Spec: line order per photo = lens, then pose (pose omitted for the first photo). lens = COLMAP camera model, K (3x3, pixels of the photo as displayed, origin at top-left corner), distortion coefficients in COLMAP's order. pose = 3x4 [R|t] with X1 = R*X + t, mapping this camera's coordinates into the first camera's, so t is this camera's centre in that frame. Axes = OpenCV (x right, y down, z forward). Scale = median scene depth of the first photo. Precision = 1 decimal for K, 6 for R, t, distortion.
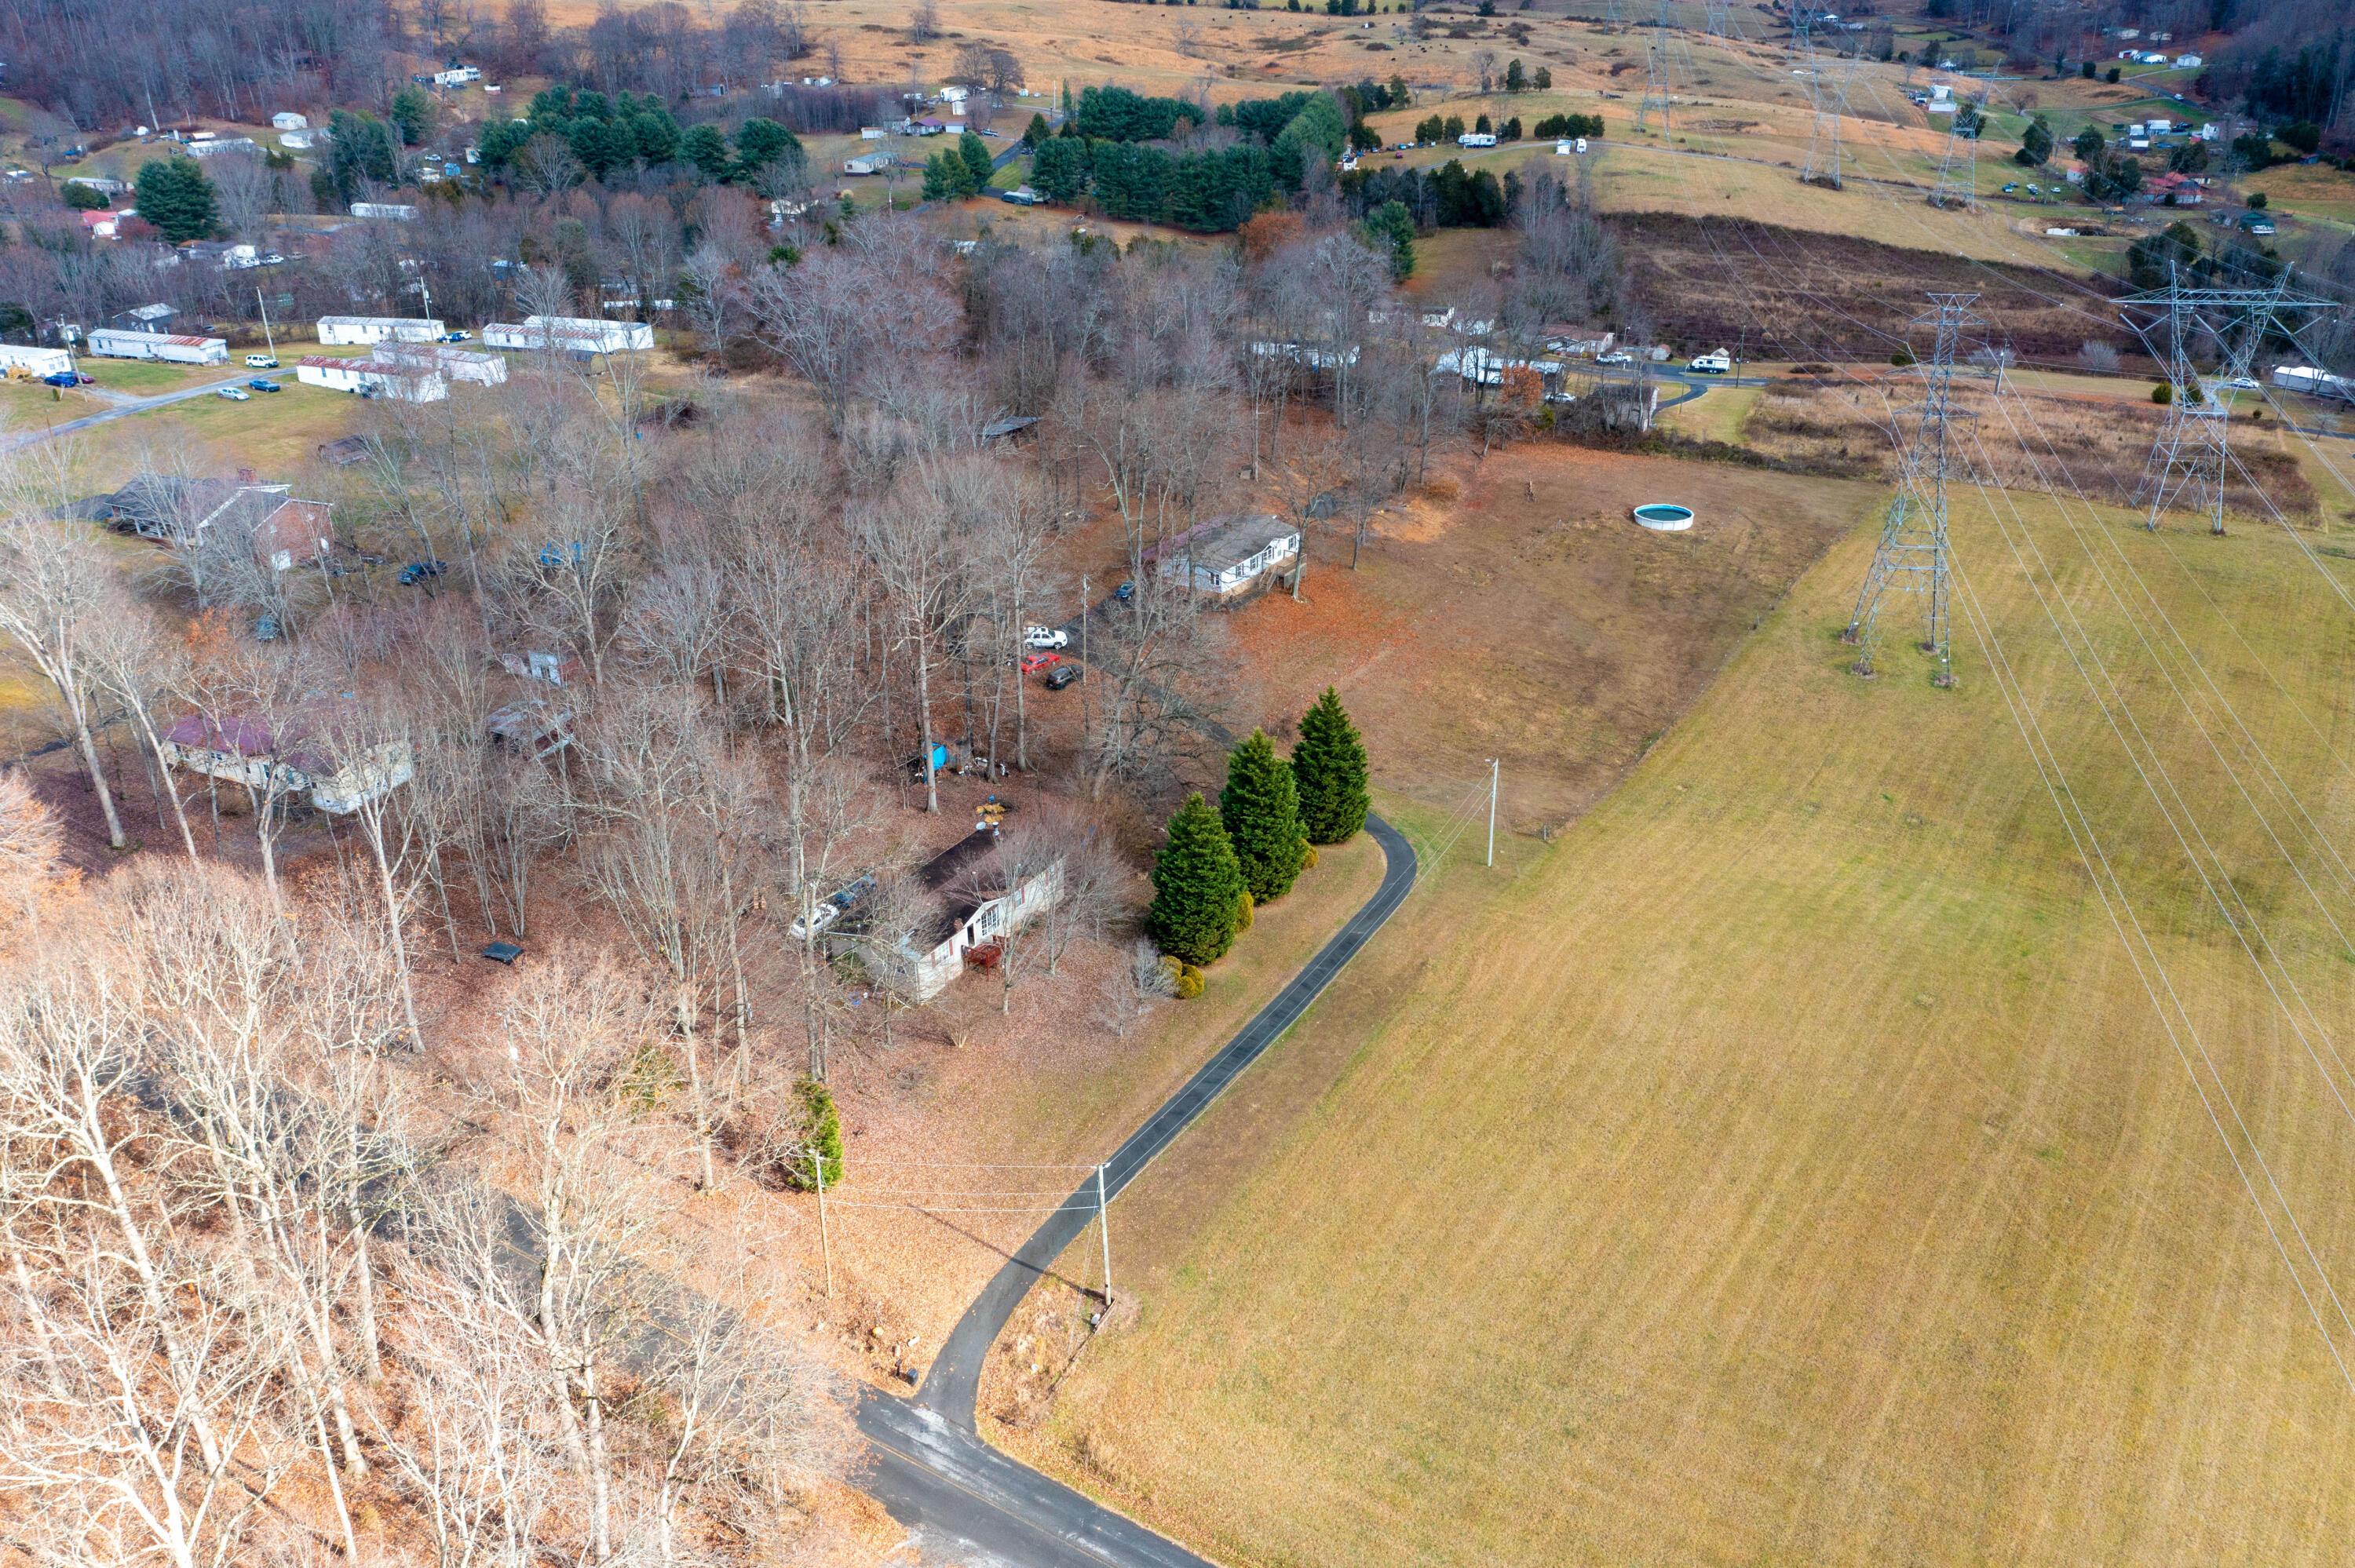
lens RADIAL K [[1862.2, 0, 1177.5], [0, 1862.2, 784.0], [0, 0, 1]] dist [-0.000549, -0.002056]
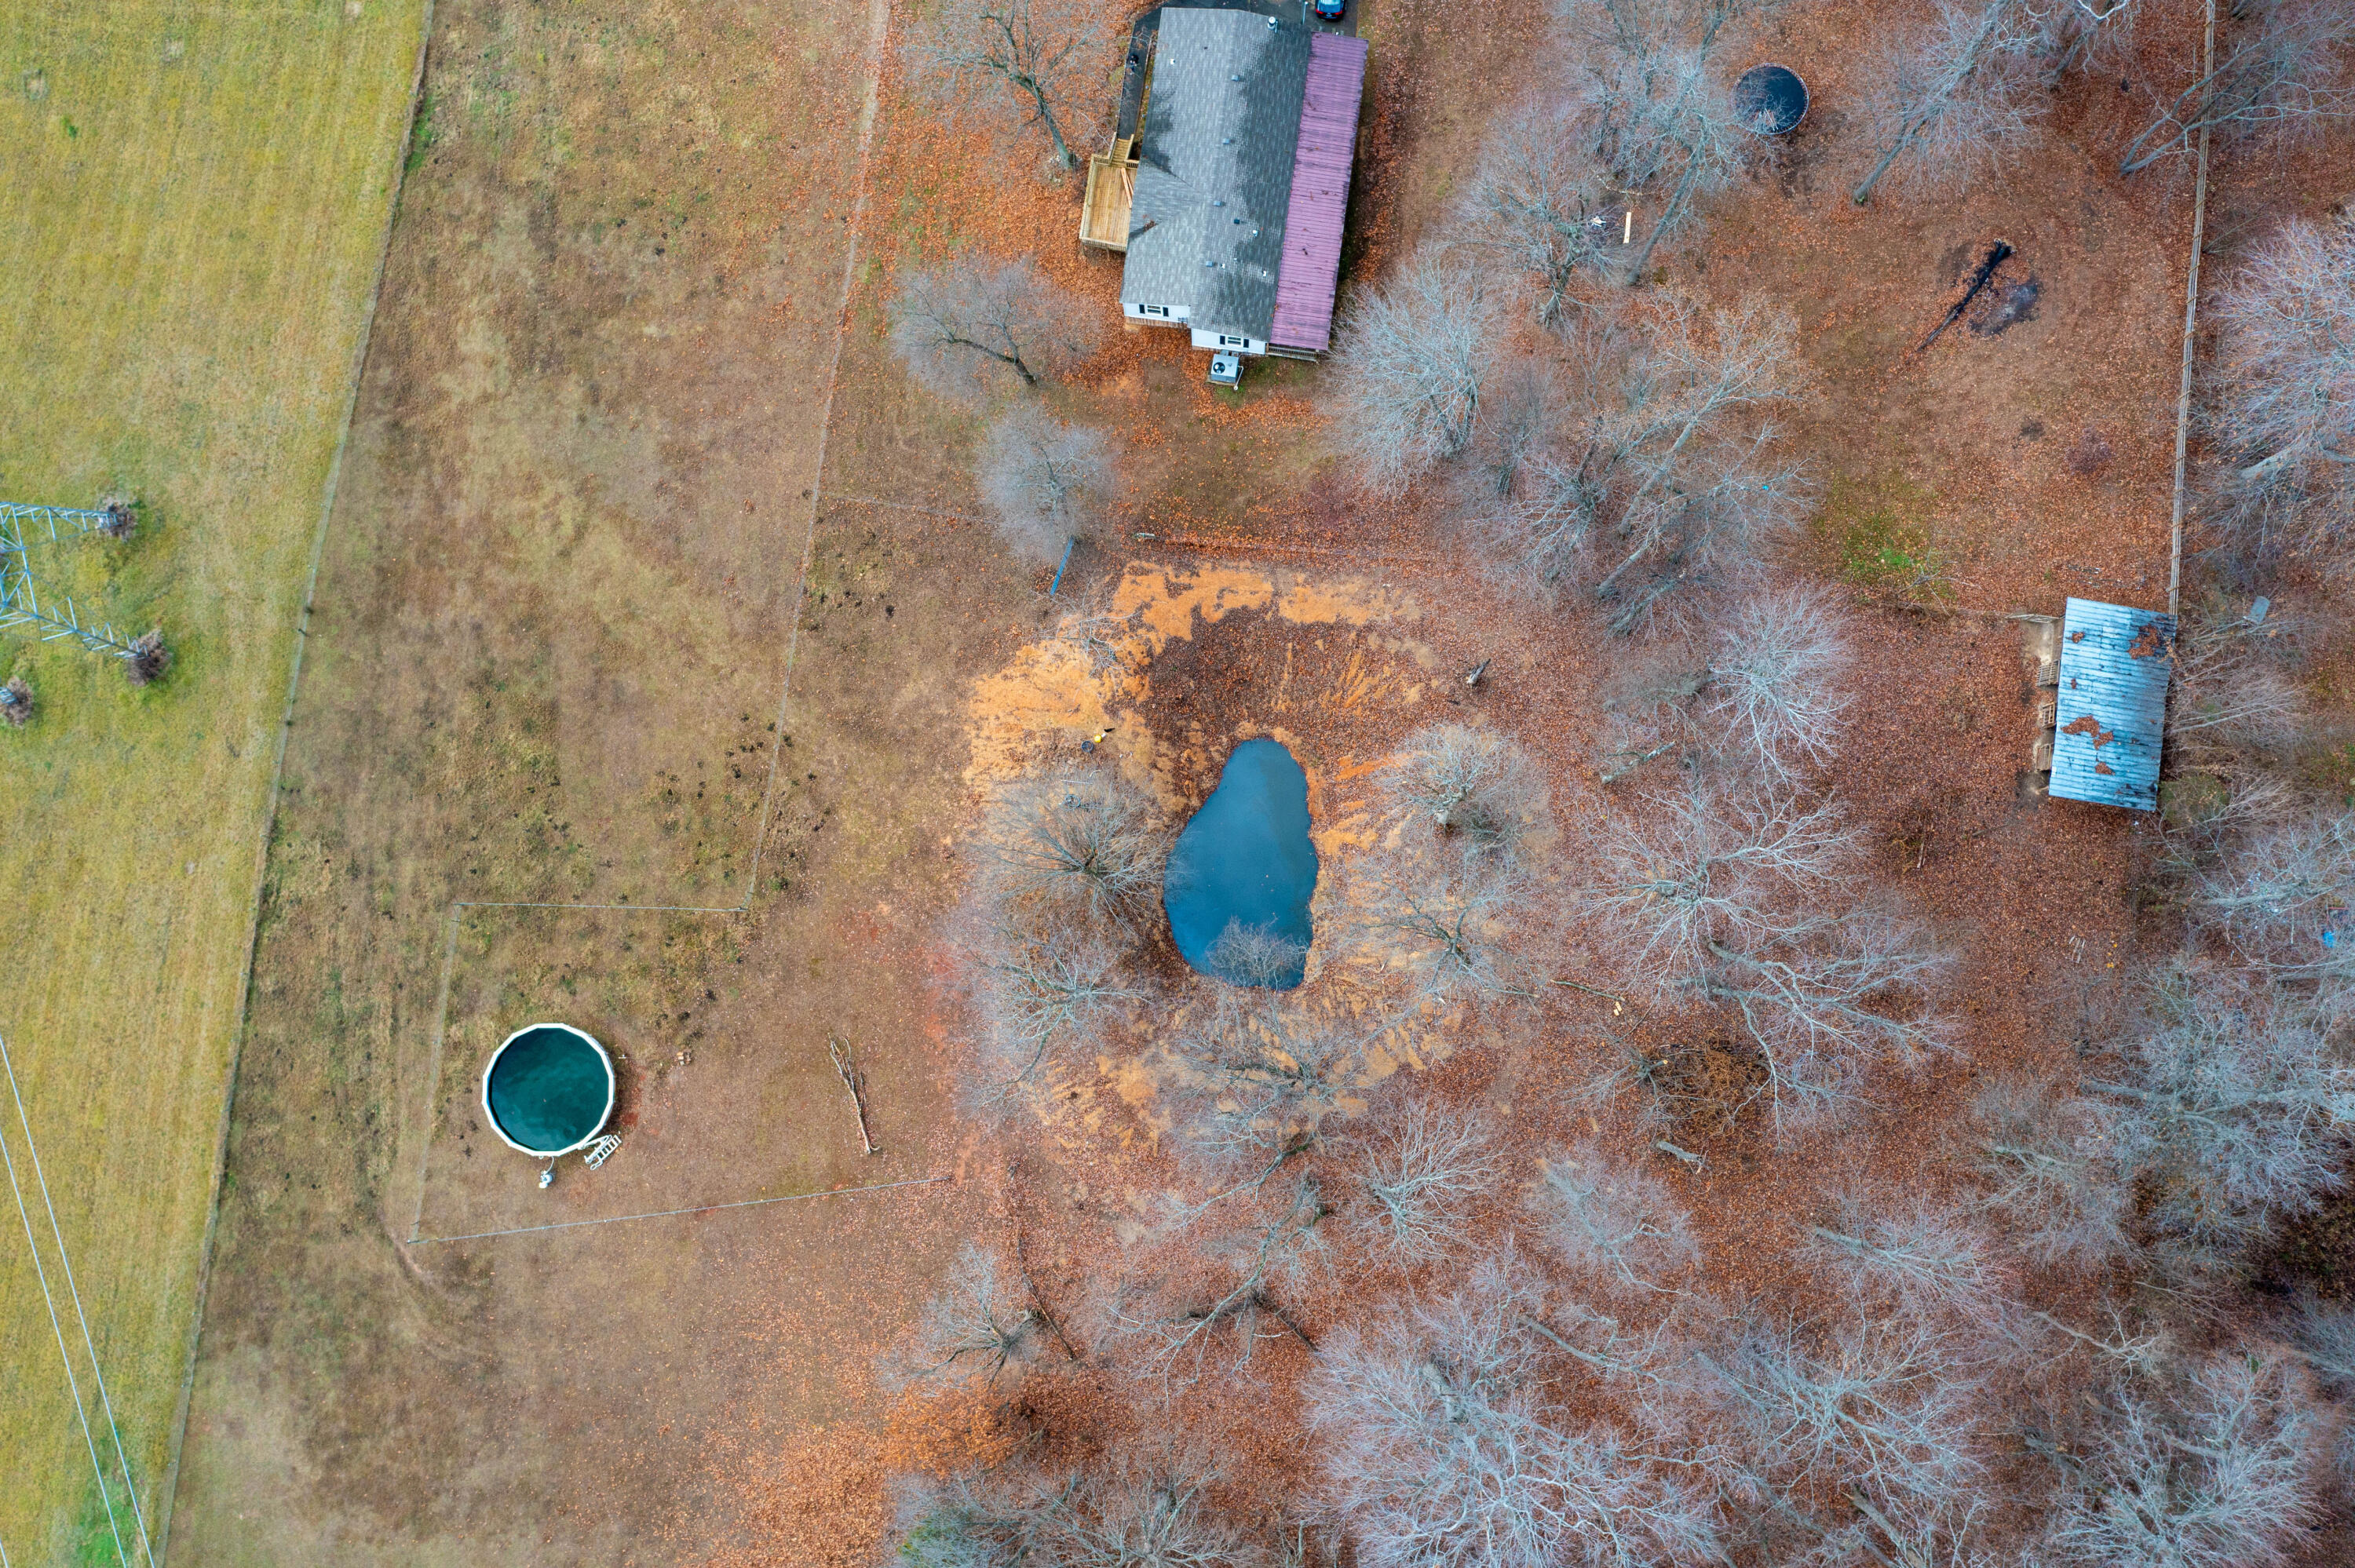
lens RADIAL K [[1881.6, 0, 1178.5], [0, 1881.6, 782.7], [0, 0, 1]] dist [0.001431, 0.002942]
pose [[-0.902939, 0.429549, -0.013768, 0.081164], [-0.157197, -0.300281, 0.940808, -0.454643], [0.399989, 0.851656, 0.338659, 0.679610]]
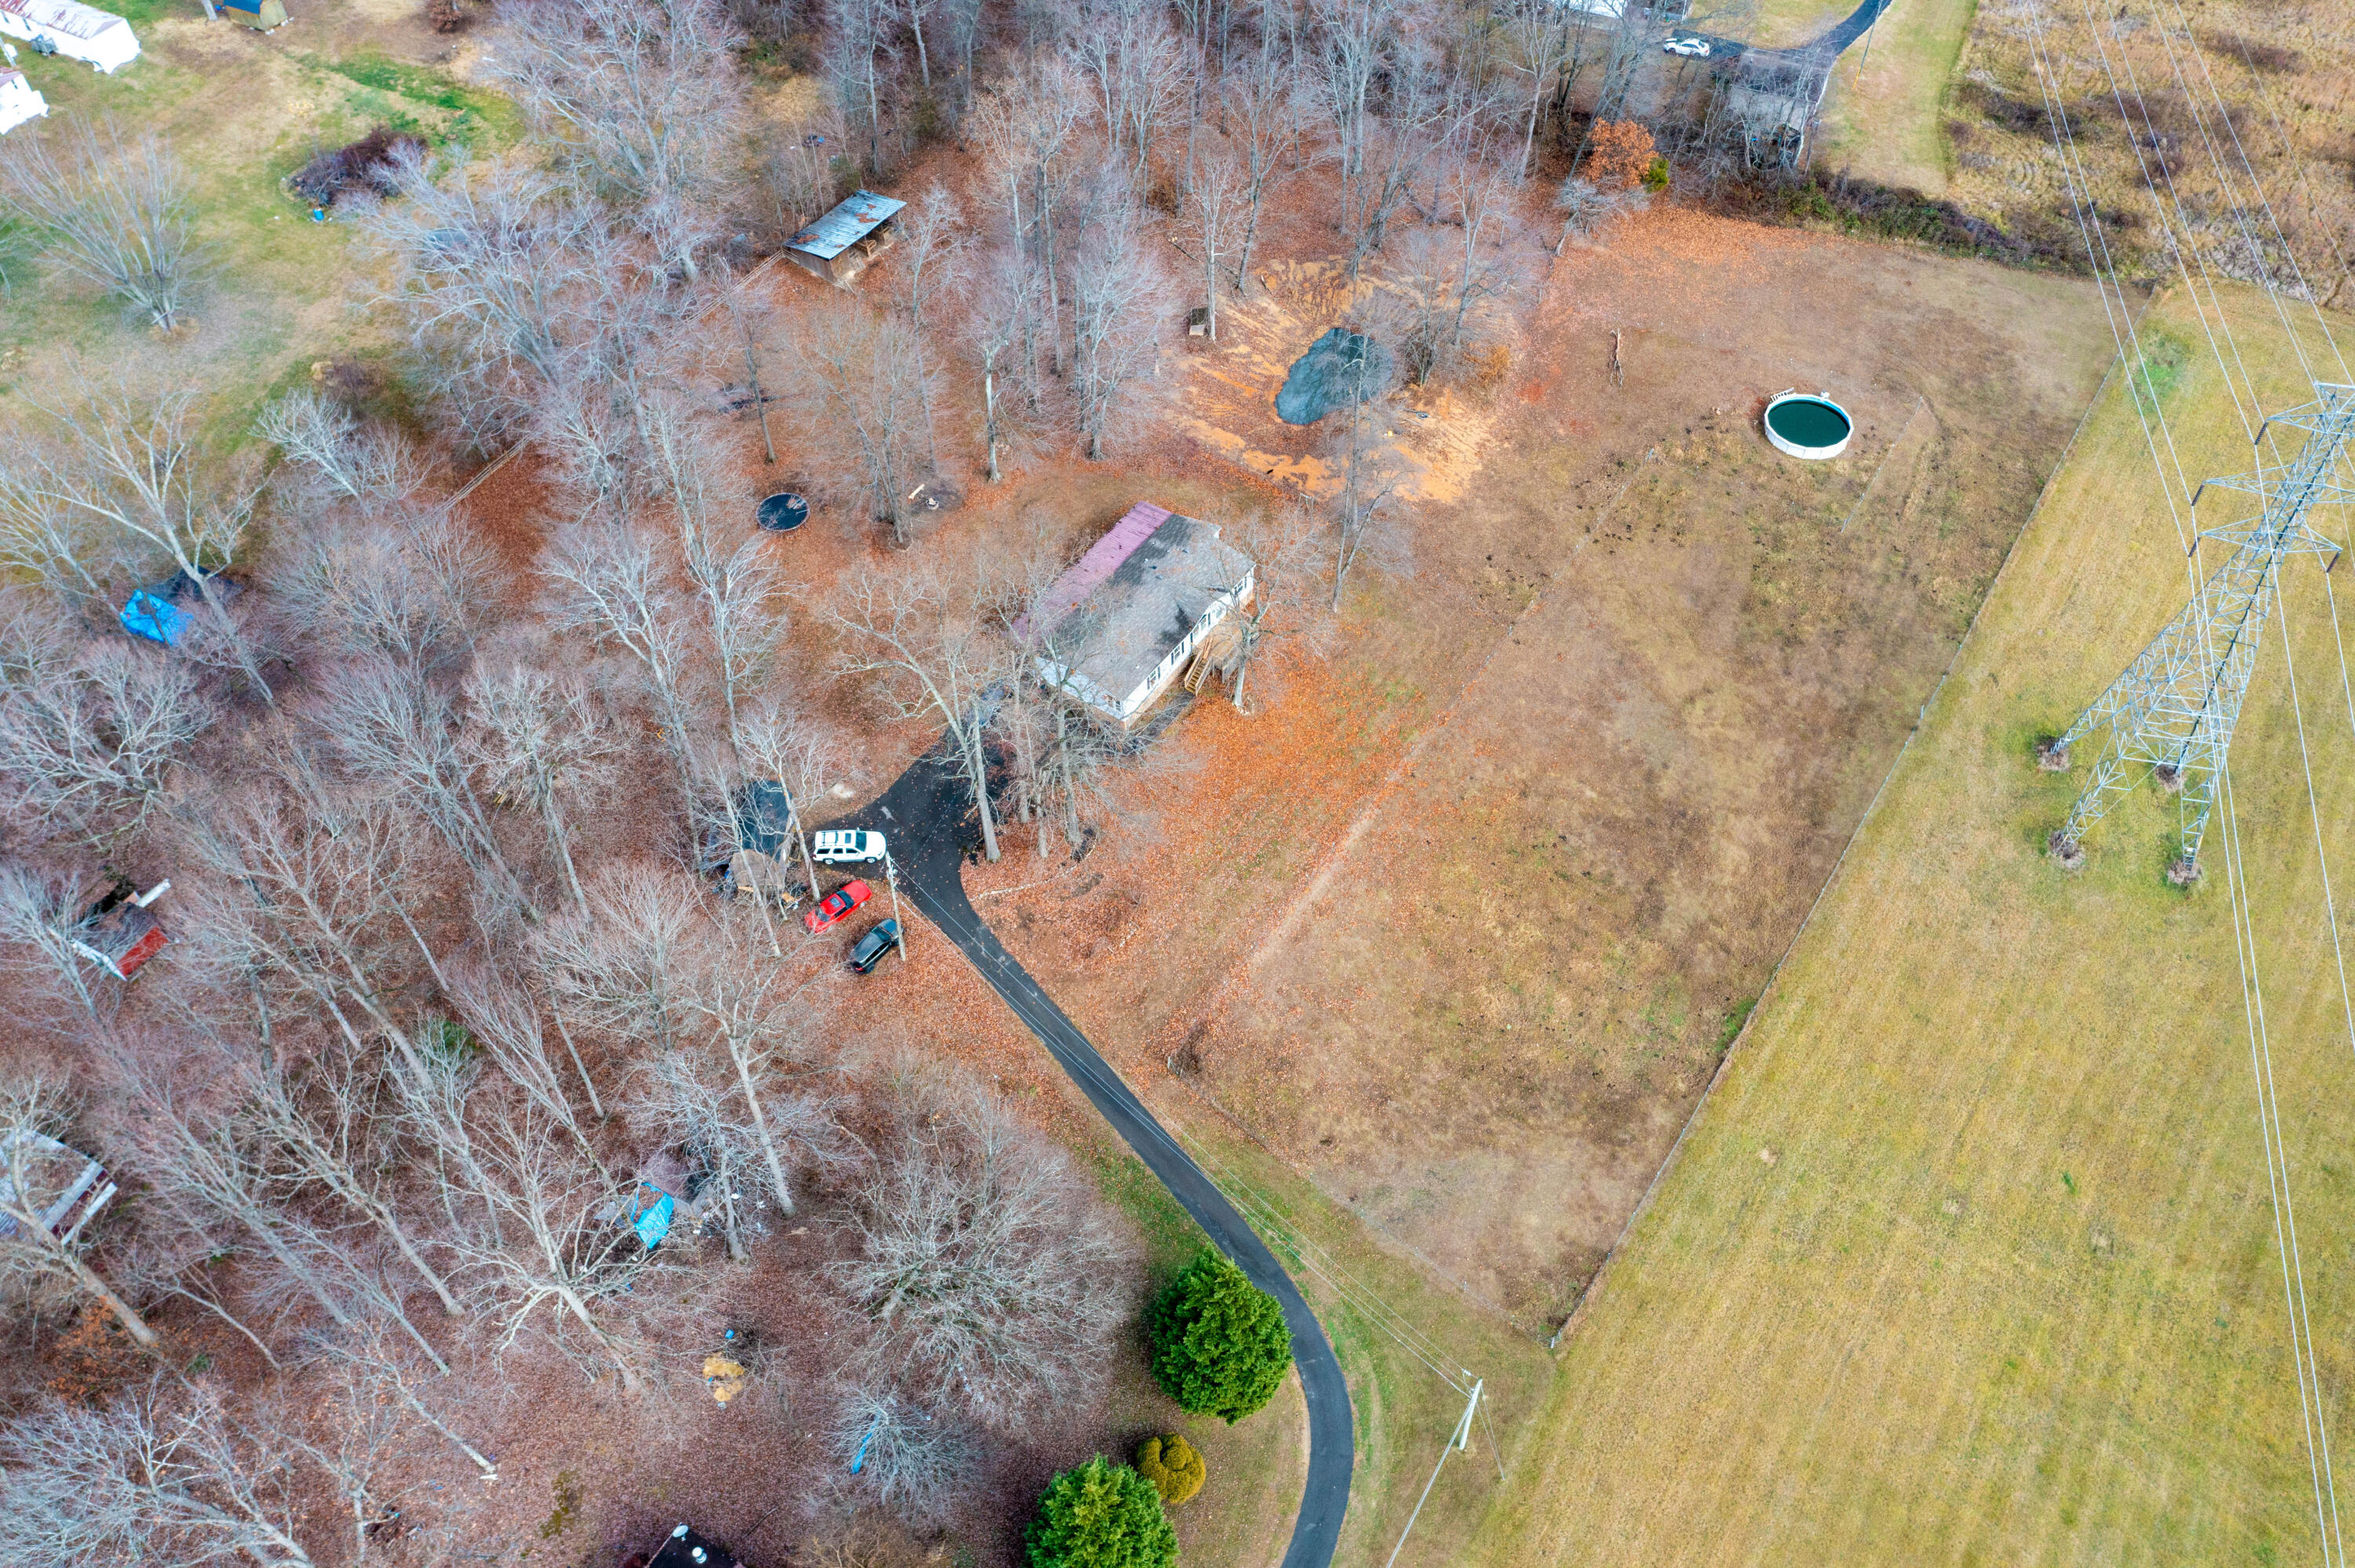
lens RADIAL K [[1881.6, 0, 1178.5], [0, 1881.6, 782.7], [0, 0, 1]] dist [0.001431, 0.002942]
pose [[0.999549, 0.020049, -0.022362, 0.039982], [-0.008964, 0.909789, 0.414975, -0.247349], [0.028664, -0.414587, 0.909558, 0.253553]]
